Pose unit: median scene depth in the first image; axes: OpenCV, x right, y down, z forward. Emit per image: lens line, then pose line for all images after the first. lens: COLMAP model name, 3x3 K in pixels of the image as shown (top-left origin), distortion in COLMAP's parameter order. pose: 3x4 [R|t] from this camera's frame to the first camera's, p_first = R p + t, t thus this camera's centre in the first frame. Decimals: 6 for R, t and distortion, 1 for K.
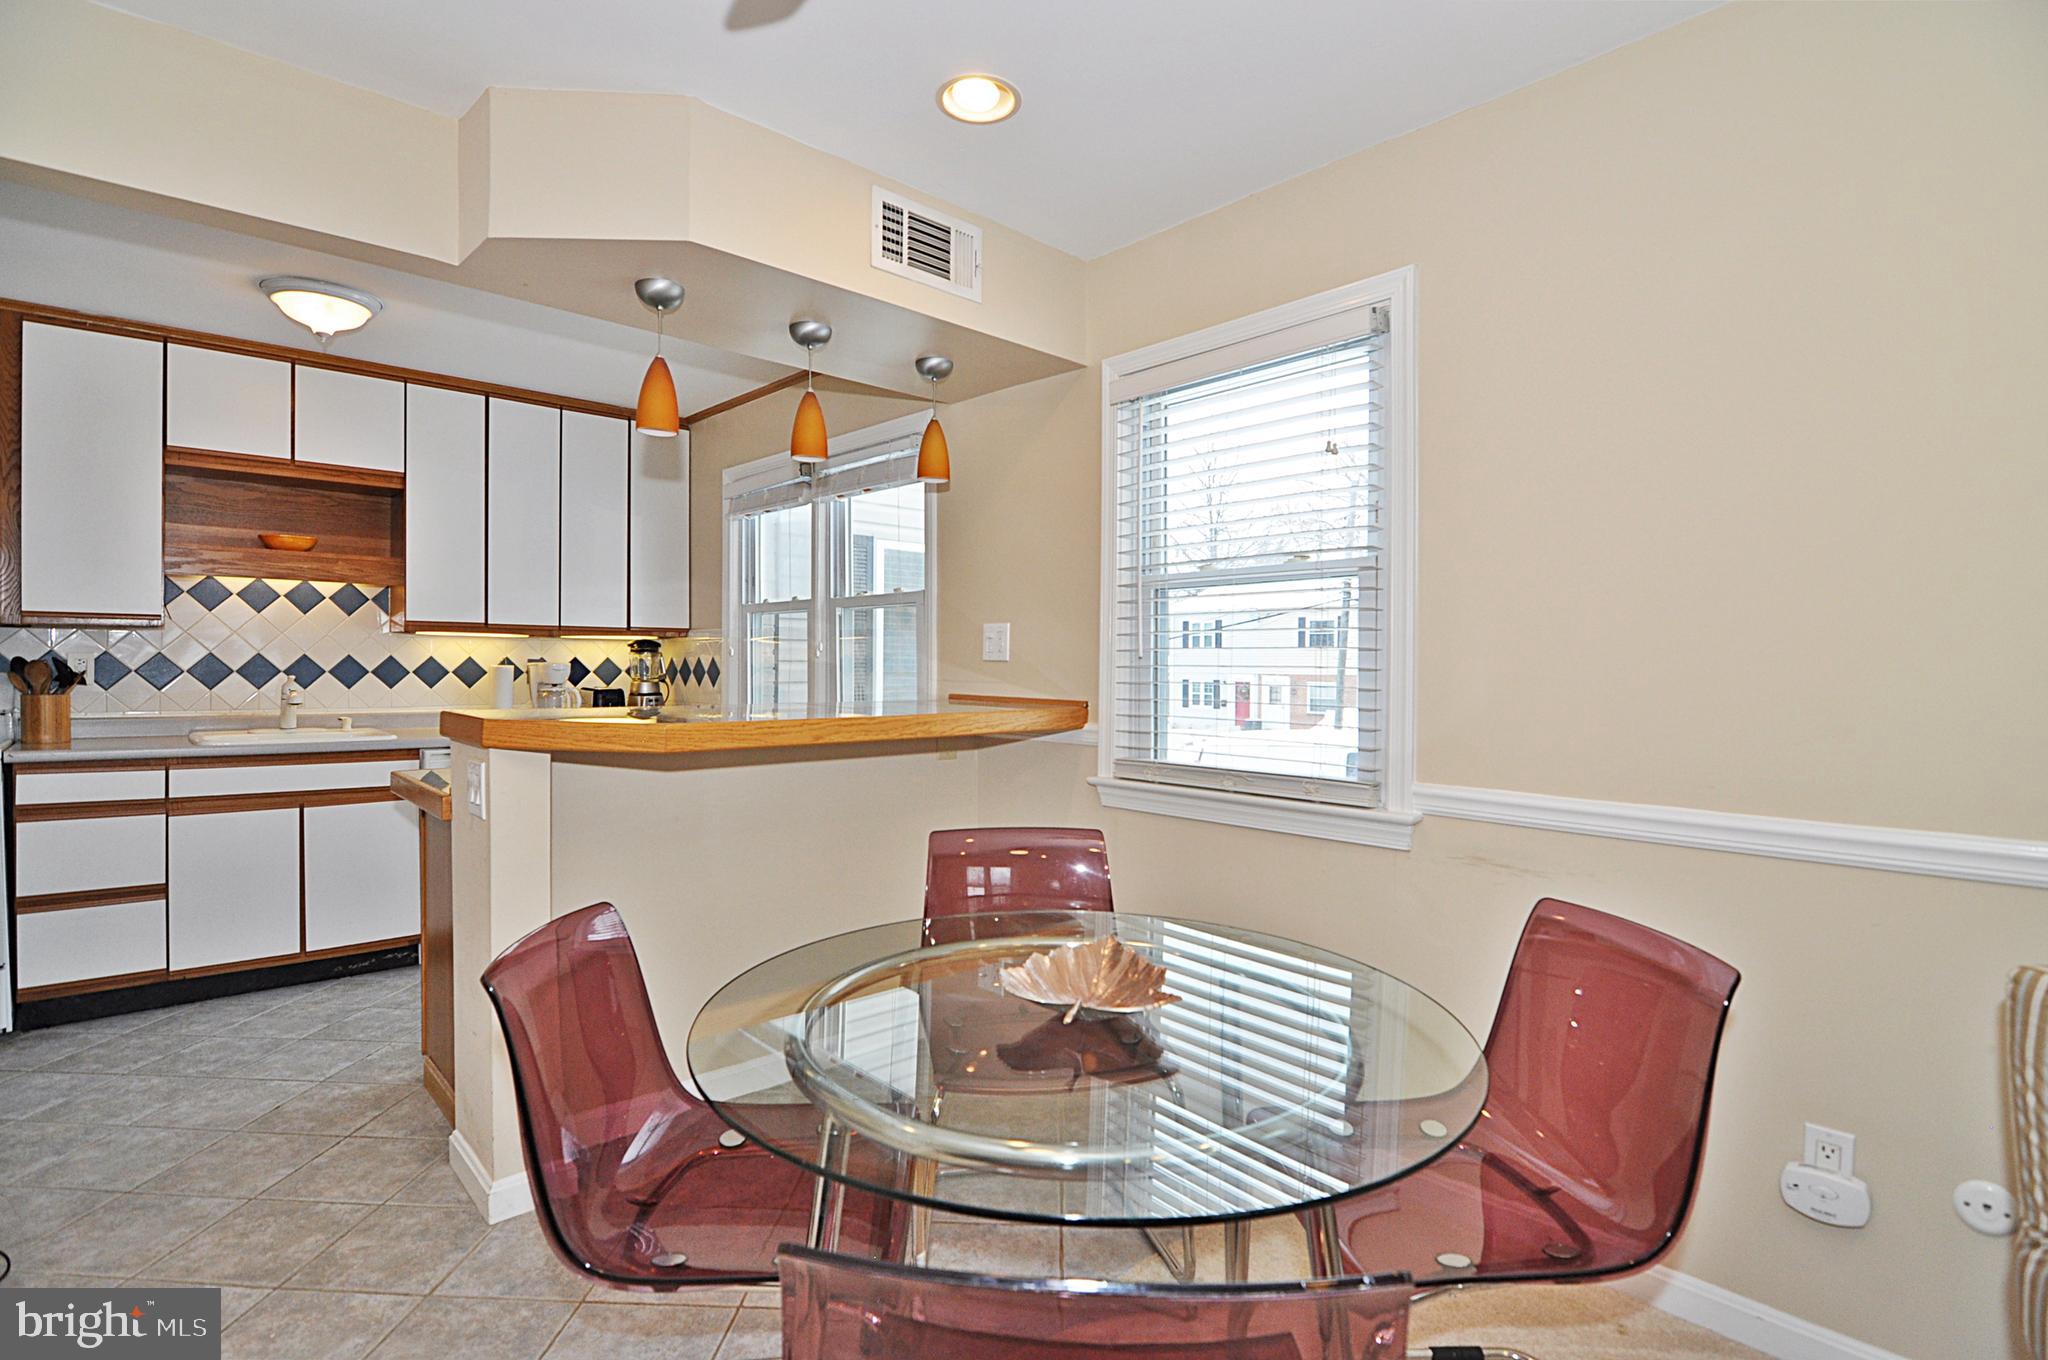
lens RADIAL K [[981.4, 0, 1032.8], [0, 981.4, 680.1], [0, 0, 1]] dist [-0.020613, -0.000889]
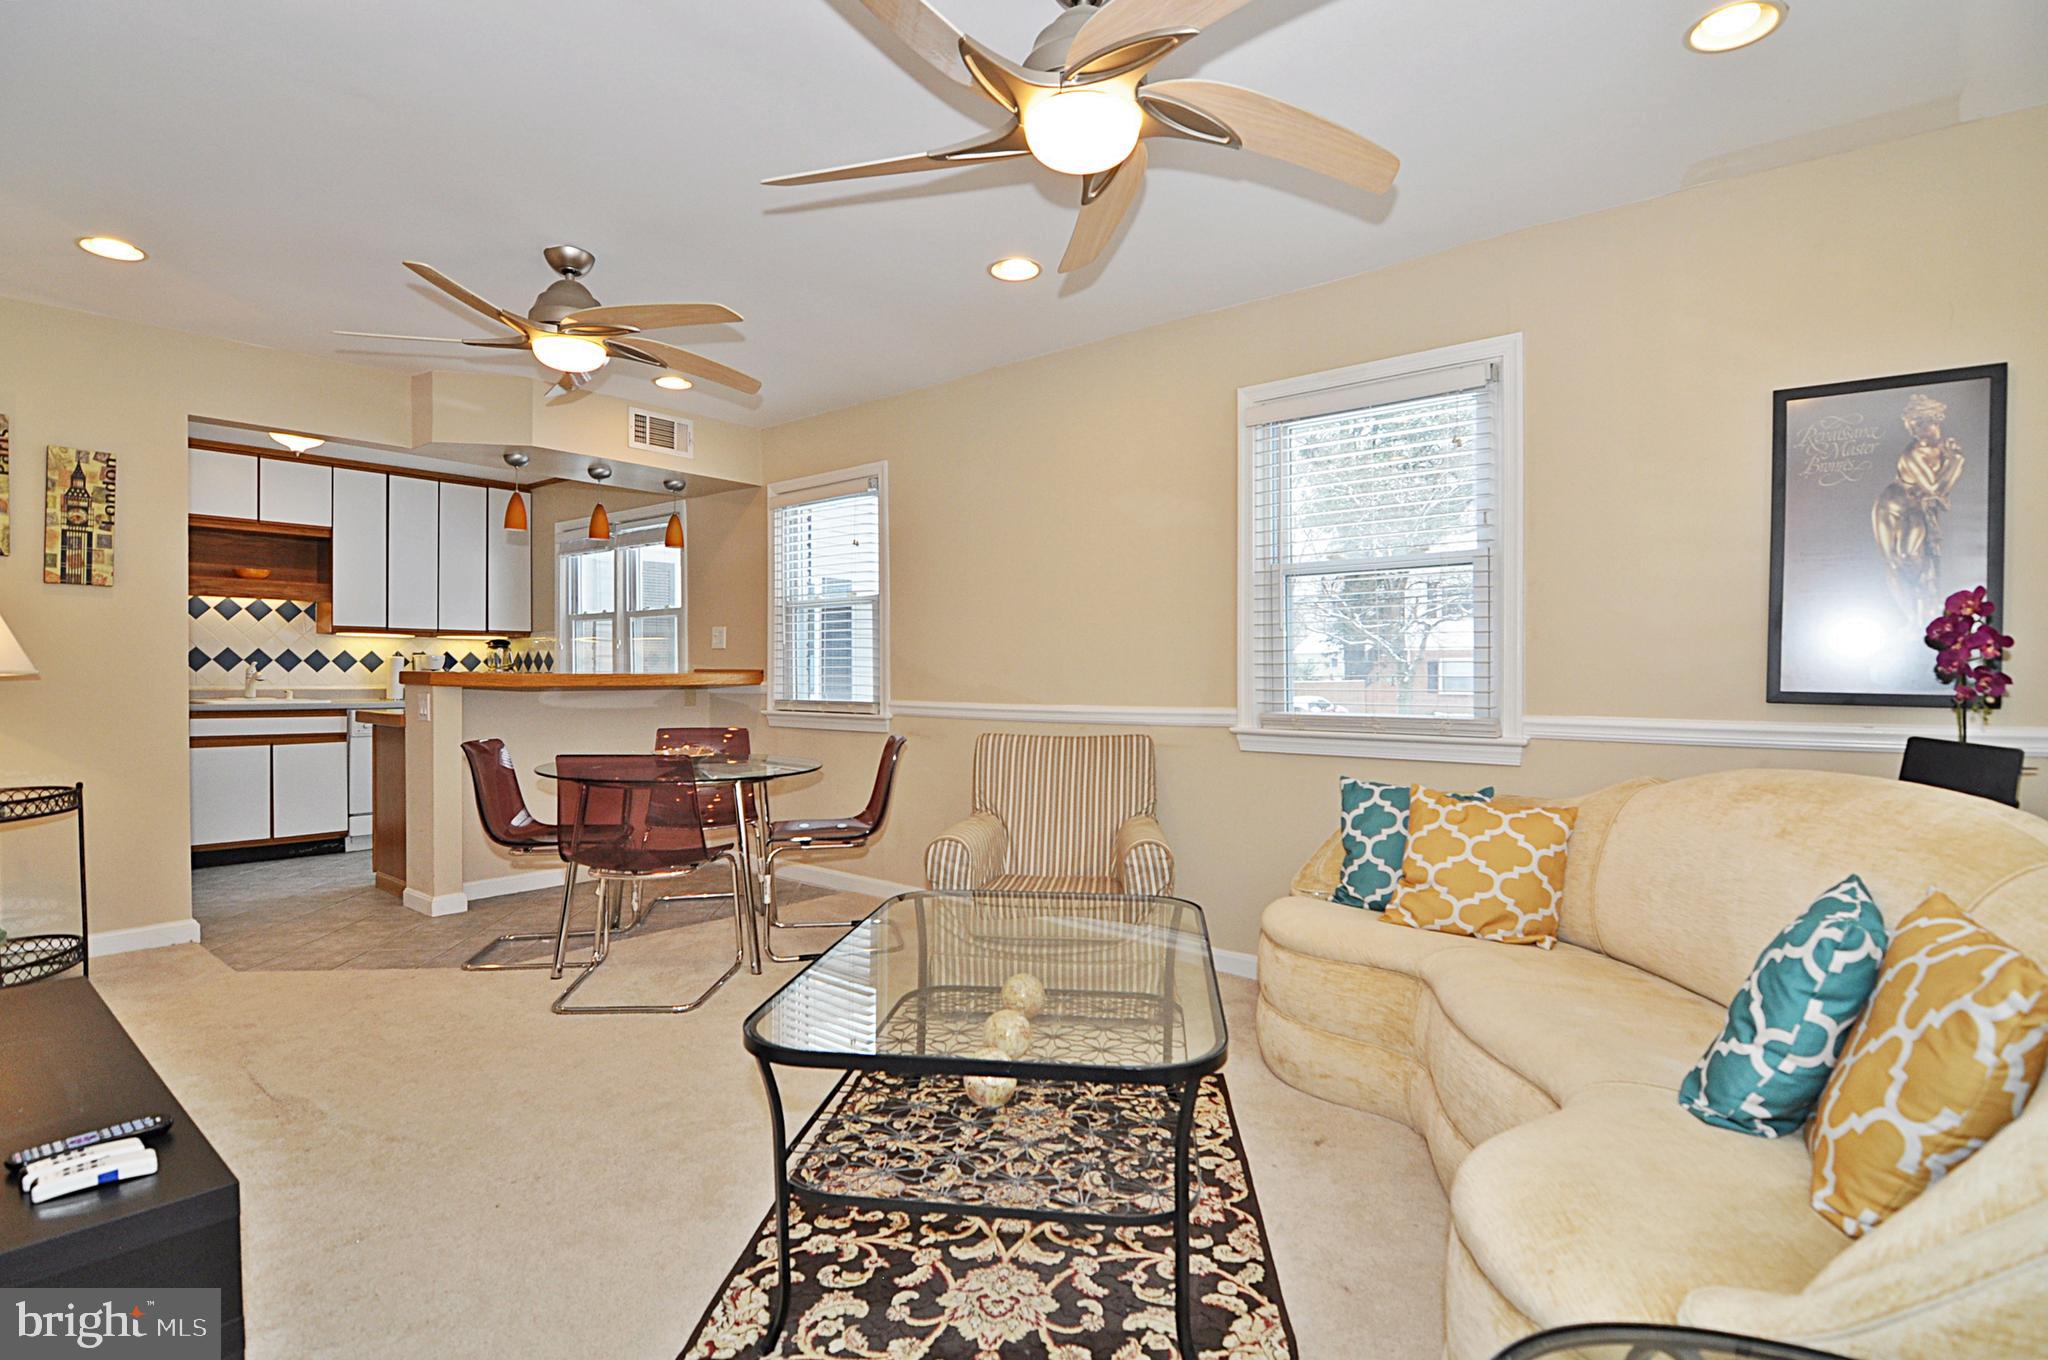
lens RADIAL K [[997.4, 0, 1024.0], [0, 997.4, 680.0], [0, 0, 1]] dist [-0.018128, -0.000927]
pose [[0.991810, -0.006511, 0.127553, 0.223020], [0.007559, 0.999941, -0.007737, 0.043713], [-0.127495, 0.008638, 0.991802, -0.664323]]
